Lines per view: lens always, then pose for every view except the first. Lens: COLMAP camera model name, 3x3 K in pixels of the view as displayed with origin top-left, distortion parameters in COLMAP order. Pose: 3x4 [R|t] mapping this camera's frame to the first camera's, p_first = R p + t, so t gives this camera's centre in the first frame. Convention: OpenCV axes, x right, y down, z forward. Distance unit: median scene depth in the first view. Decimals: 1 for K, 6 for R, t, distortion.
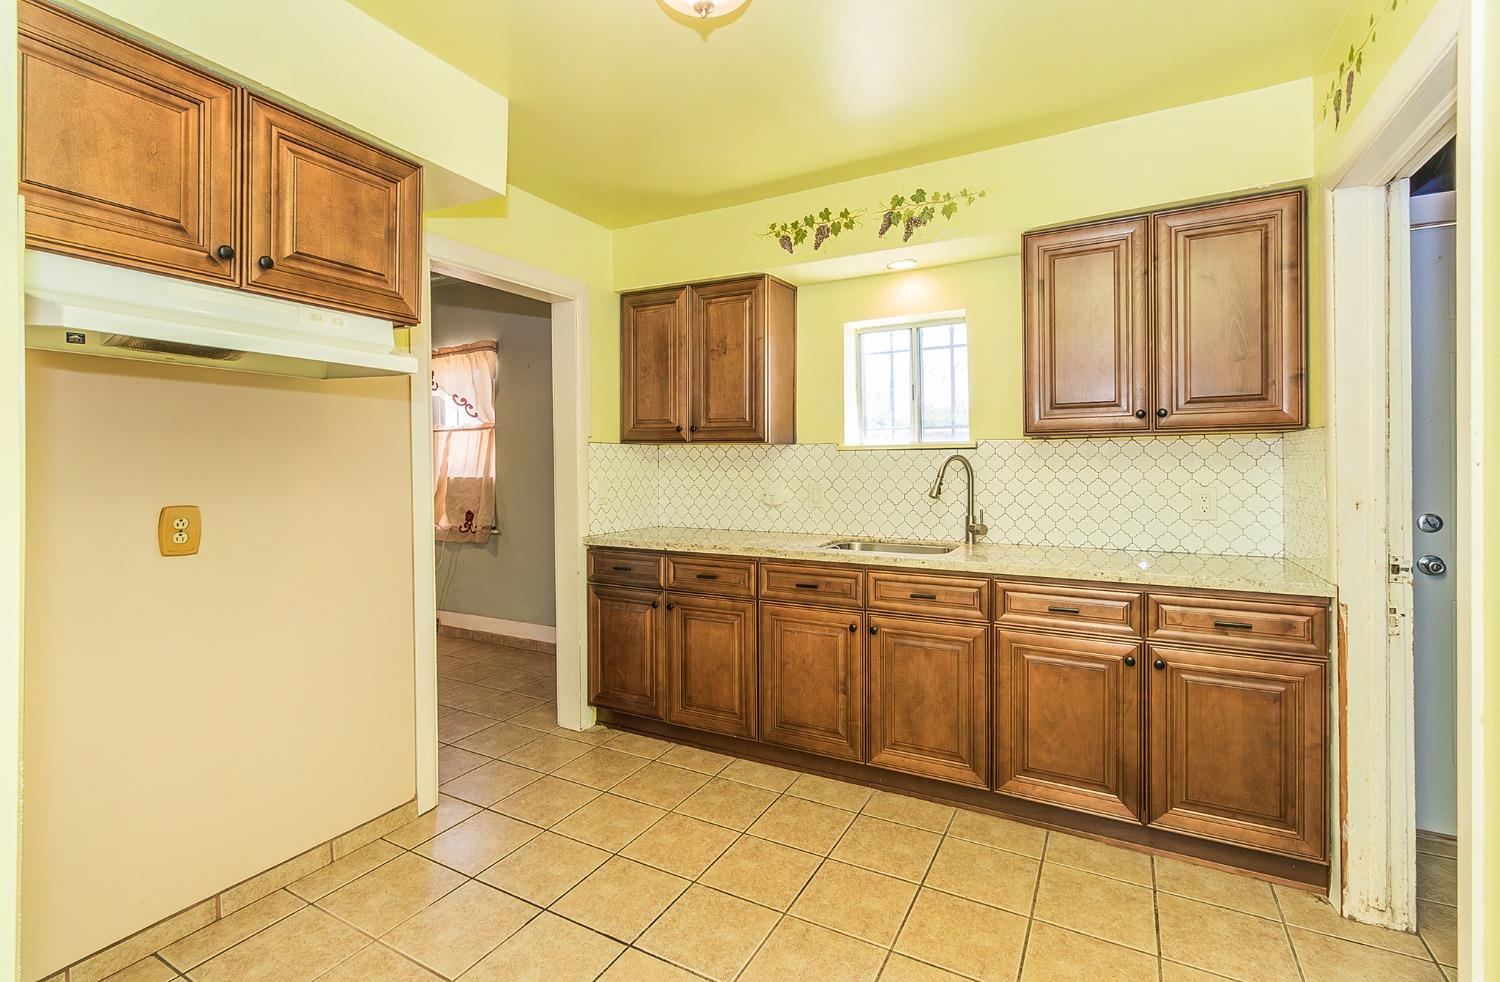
lens RADIAL K [[674.1, 0, 752.1], [0, 674.1, 460.3], [0, 0, 1]] dist [0.001973, 0.000030]
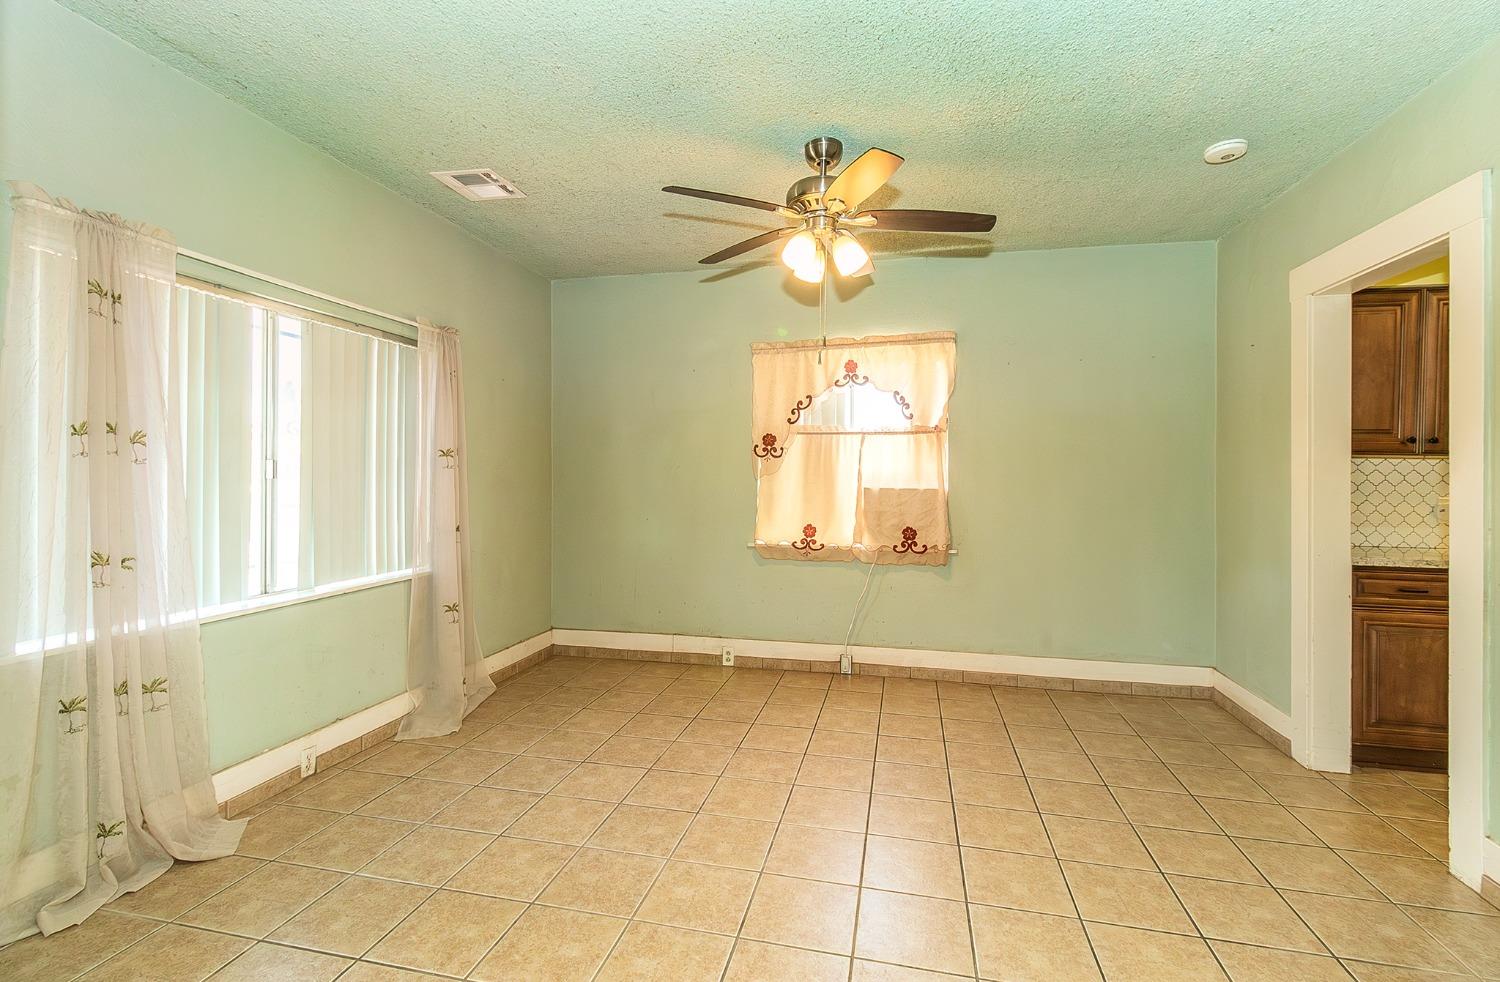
lens RADIAL K [[674.1, 0, 738.3], [0, 674.1, 462.6], [0, 0, 1]] dist [0.001973, 0.000030]
pose [[0.968084, -0.000228, 0.250626, -0.842491], [-0.001566, 0.999975, 0.006958, -0.013510], [-0.250621, -0.007128, 0.968059, 0.221546]]
